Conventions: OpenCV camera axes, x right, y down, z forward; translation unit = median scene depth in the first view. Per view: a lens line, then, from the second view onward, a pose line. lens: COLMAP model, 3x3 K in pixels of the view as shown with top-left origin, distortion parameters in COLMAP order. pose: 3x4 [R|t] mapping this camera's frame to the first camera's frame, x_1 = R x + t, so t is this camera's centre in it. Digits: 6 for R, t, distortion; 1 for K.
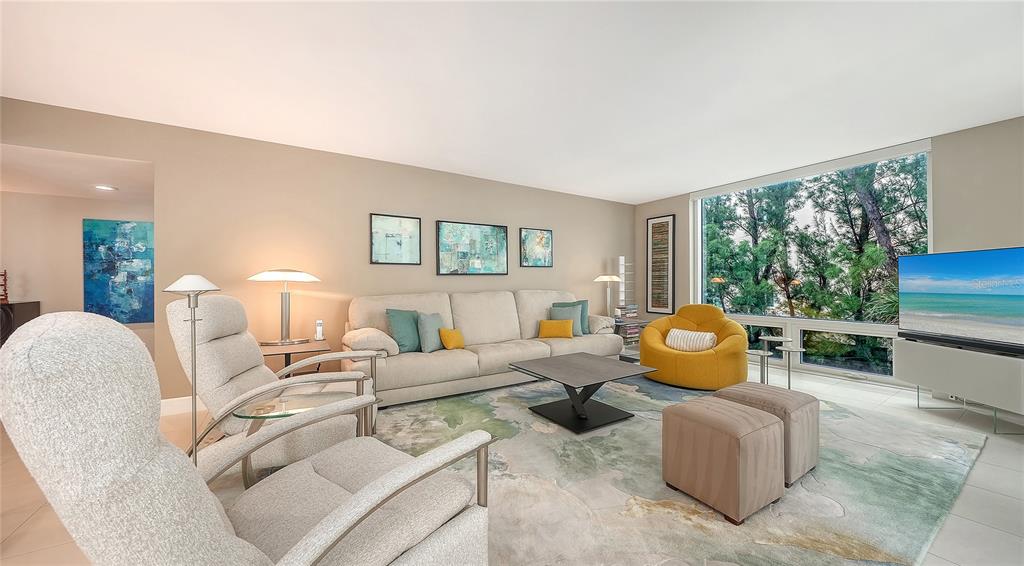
lens RADIAL K [[359.2, 0, 515.6], [0, 359.2, 280.9], [0, 0, 1]] dist [-0.007975, 0.000103]
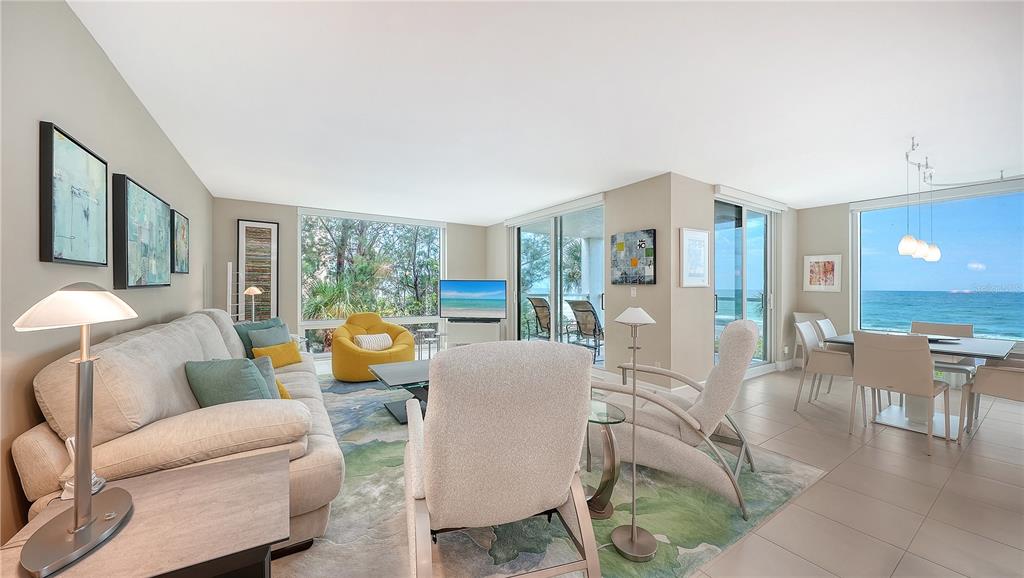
lens RADIAL K [[360.2, 0, 528.0], [0, 360.2, 285.1], [0, 0, 1]] dist [0.000022, -0.002663]
pose [[-0.031735, 0.008891, 0.999457, -0.678567], [-0.015015, 0.999843, -0.009371, -0.024024], [-0.999384, -0.015304, -0.031597, 0.454308]]
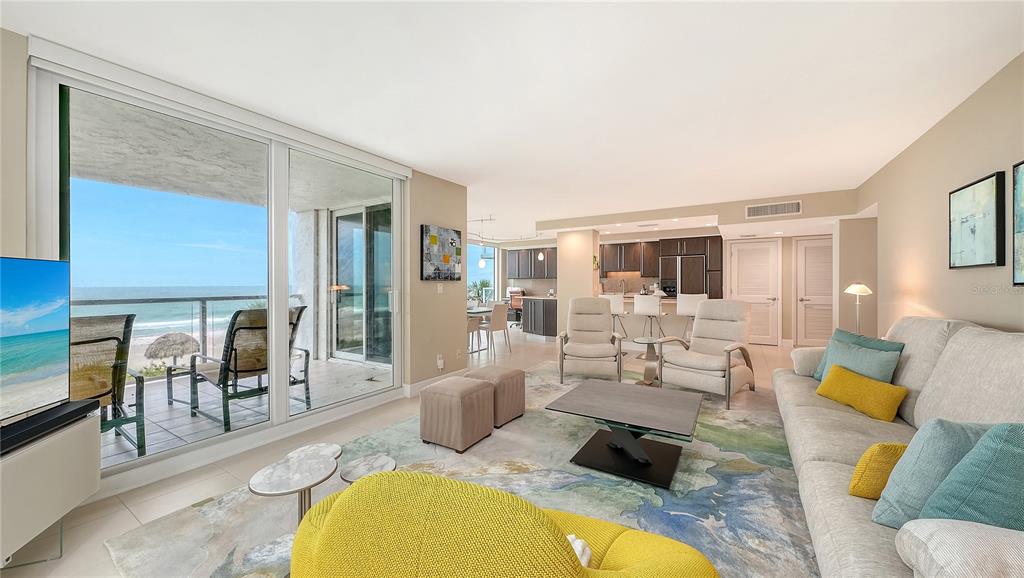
lens RADIAL K [[360.2, 0, 500.9], [0, 360.2, 285.6], [0, 0, 1]] dist [0.000022, -0.002663]
pose [[-0.911397, 0.009124, -0.411427, 0.523452], [0.010602, 0.999943, -0.001311, -0.022449], [0.411391, -0.005557, -0.911442, 1.081883]]
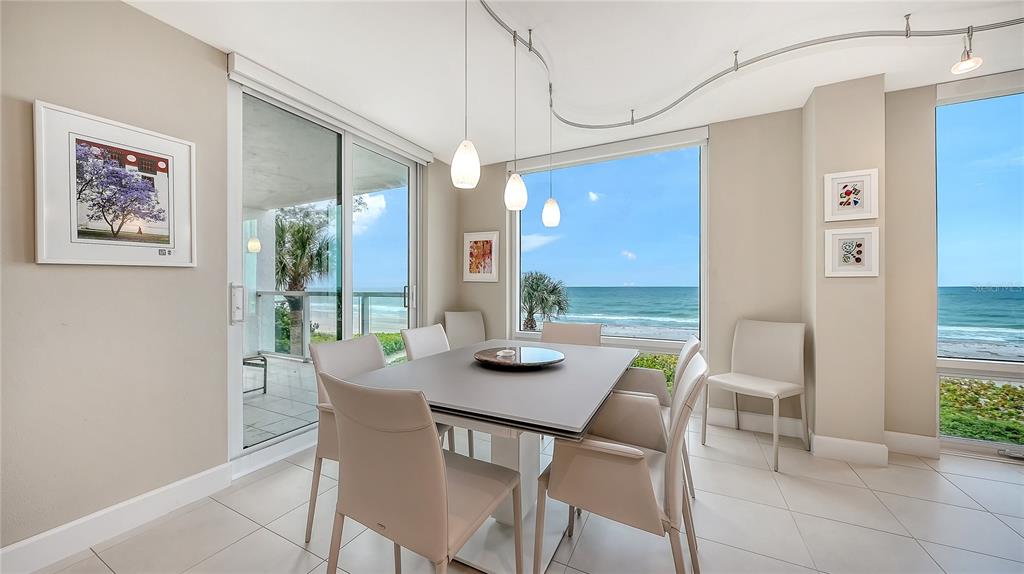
lens RADIAL K [[359.2, 0, 505.6], [0, 359.2, 288.5], [0, 0, 1]] dist [-0.007975, 0.000103]
pose [[-0.511929, -0.000345, 0.859028, -0.308571], [-0.004474, 0.999987, -0.002265, -0.009871], [-0.859016, -0.005003, -0.511924, -0.152256]]
